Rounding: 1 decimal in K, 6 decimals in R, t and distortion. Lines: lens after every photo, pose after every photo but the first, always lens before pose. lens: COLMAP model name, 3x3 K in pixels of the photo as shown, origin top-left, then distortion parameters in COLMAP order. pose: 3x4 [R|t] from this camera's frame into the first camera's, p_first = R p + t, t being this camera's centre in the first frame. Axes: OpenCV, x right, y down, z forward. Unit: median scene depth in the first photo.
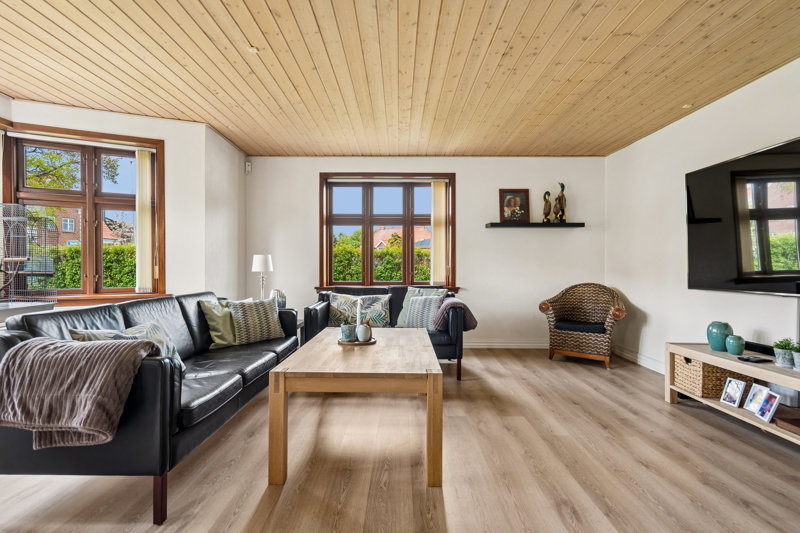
lens RADIAL K [[410.0, 0, 400.0], [0, 410.0, 266.5], [0, 0, 1]] dist [0.001929, 0.001656]
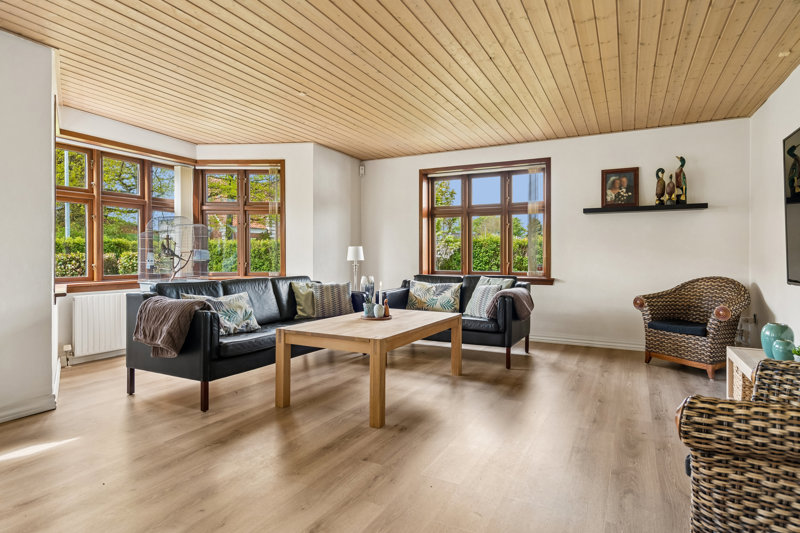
lens RADIAL K [[454.3, 0, 402.7], [0, 454.3, 256.4], [0, 0, 1]] dist [0.000721, 0.000145]
pose [[0.889508, -0.000341, -0.456920, 0.327407], [-0.000740, 0.999997, -0.002186, 0.002473], [0.456920, 0.002283, 0.889505, -0.088578]]
